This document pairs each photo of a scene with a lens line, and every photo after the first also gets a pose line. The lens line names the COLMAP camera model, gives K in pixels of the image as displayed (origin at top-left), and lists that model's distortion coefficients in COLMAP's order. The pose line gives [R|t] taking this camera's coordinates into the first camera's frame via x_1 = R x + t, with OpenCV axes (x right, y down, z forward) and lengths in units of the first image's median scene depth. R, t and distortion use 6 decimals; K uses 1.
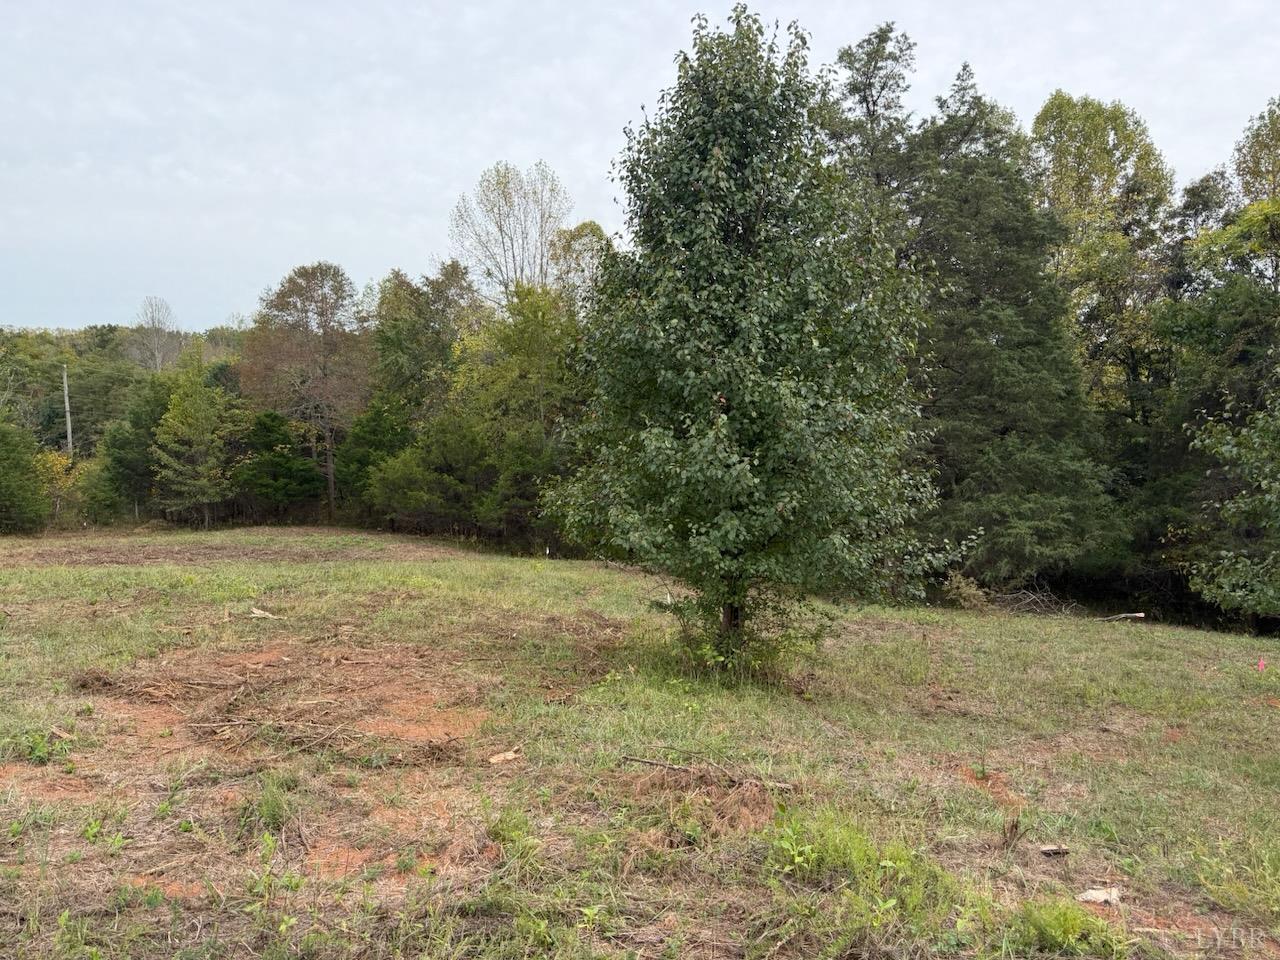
lens RADIAL K [[878.6, 0, 648.1], [0, 878.6, 490.9], [0, 0, 1]] dist [0.035215, -0.066932]
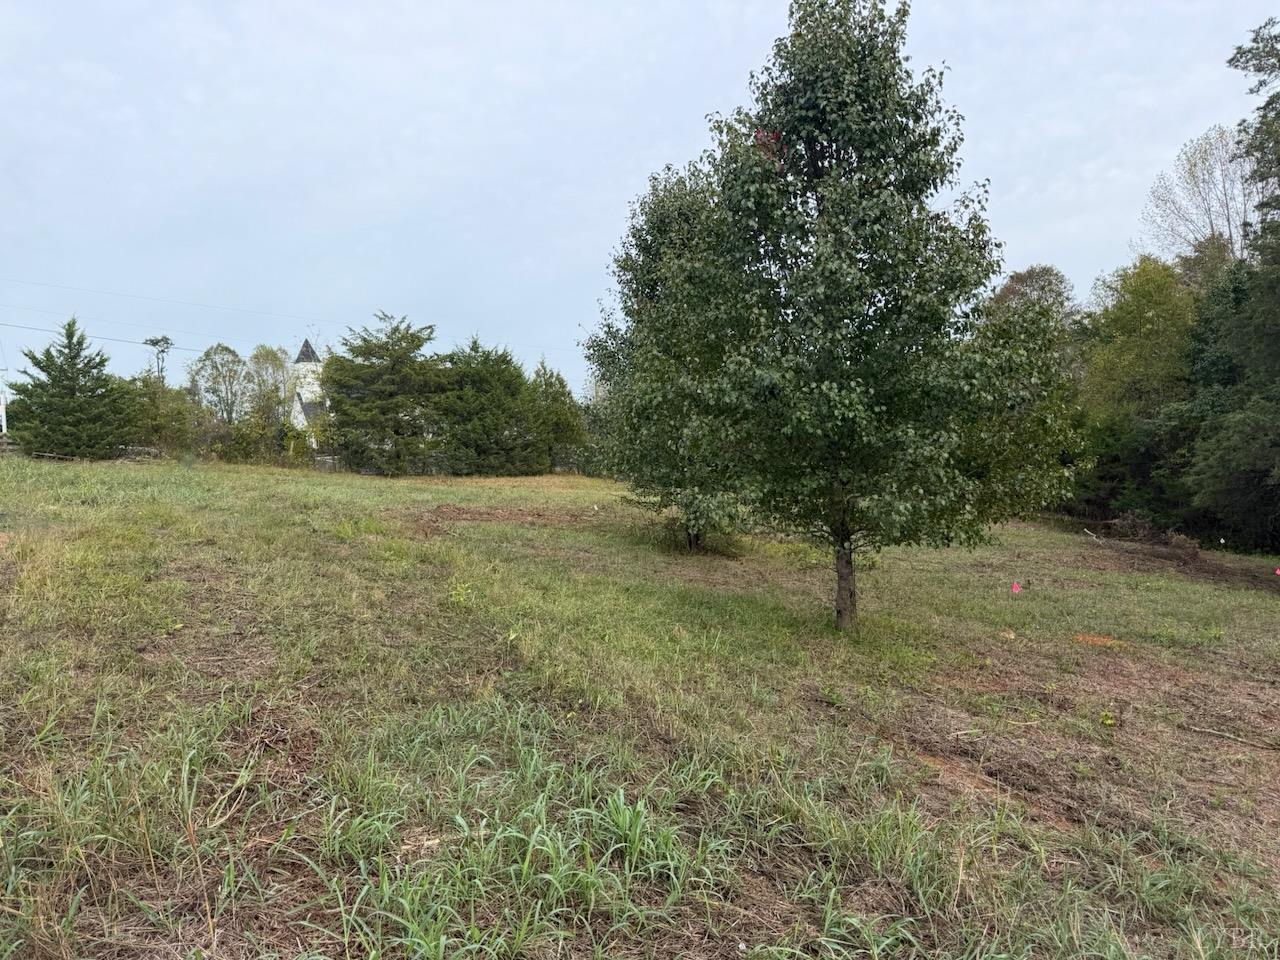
lens RADIAL K [[878.6, 0, 647.3], [0, 878.6, 484.9], [0, 0, 1]] dist [0.035215, -0.066932]
pose [[0.565535, 0.033267, -0.824053, 1.269595], [-0.037432, 0.999192, 0.014648, 0.054078], [0.823875, 0.022562, 0.566323, 0.005141]]
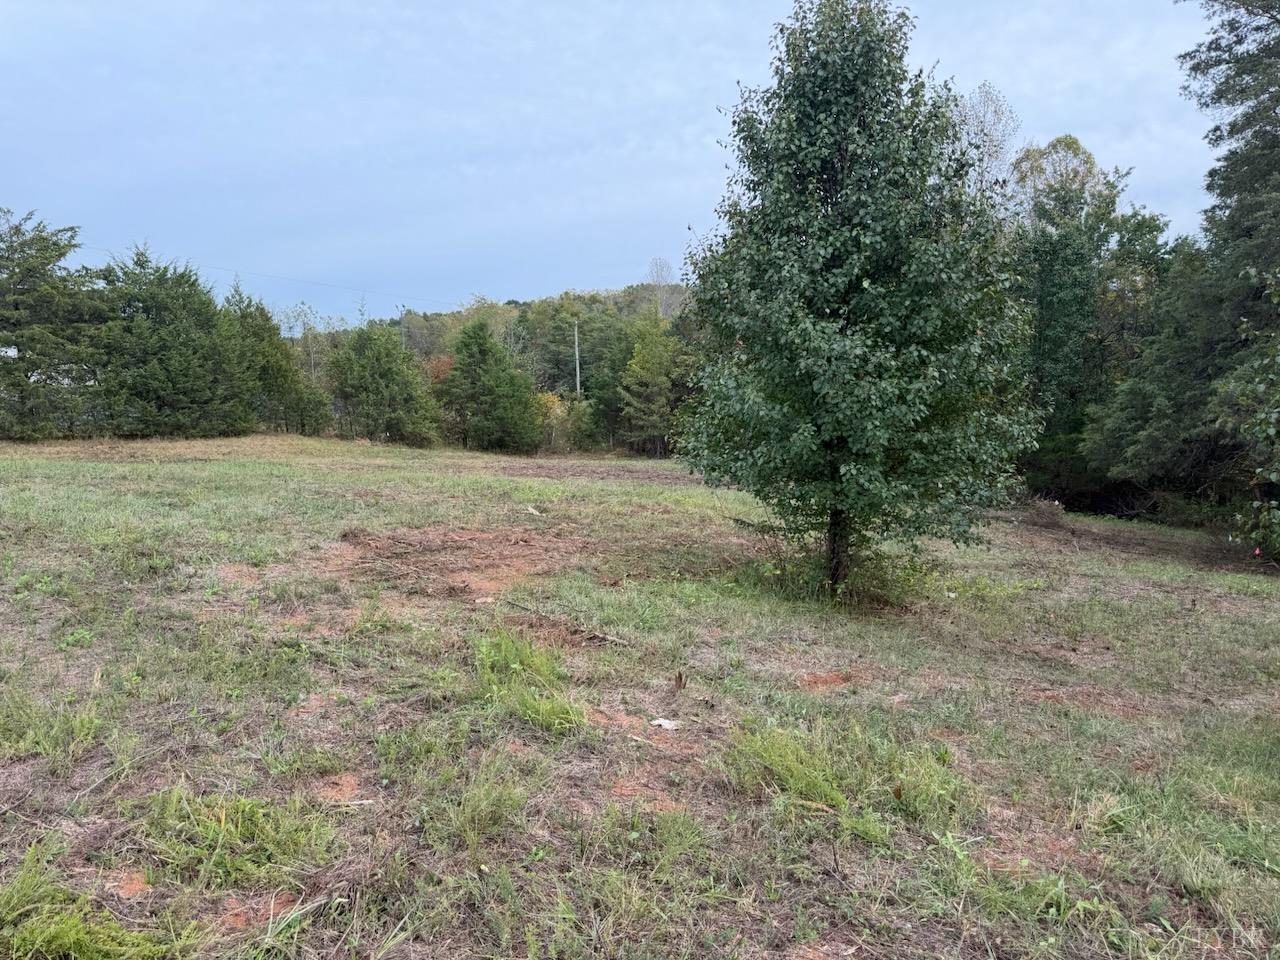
lens RADIAL K [[878.6, 0, 634.2], [0, 878.6, 482.1], [0, 0, 1]] dist [0.035215, -0.066932]
pose [[0.846093, 0.059400, -0.529715, 0.395740], [-0.030683, 0.997551, 0.062853, 0.009356], [0.532151, -0.036926, 0.845844, -0.023315]]
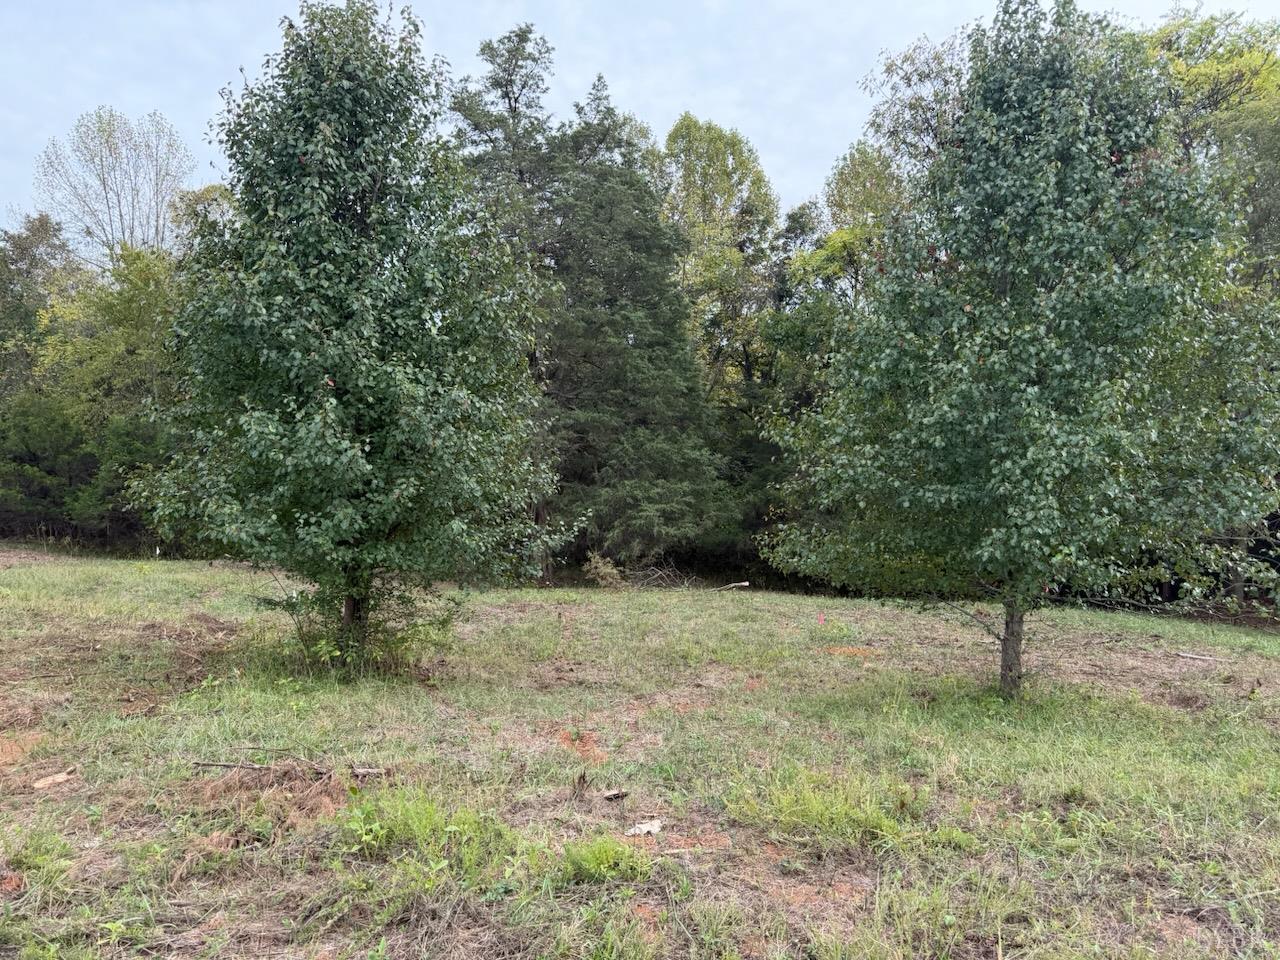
lens RADIAL K [[878.6, 0, 649.8], [0, 878.6, 481.3], [0, 0, 1]] dist [0.035215, -0.066932]
pose [[0.928016, -0.011749, 0.372355, 0.033070], [0.011304, 0.999930, 0.003377, 0.002770], [-0.372369, 0.001075, 0.928084, -0.020003]]
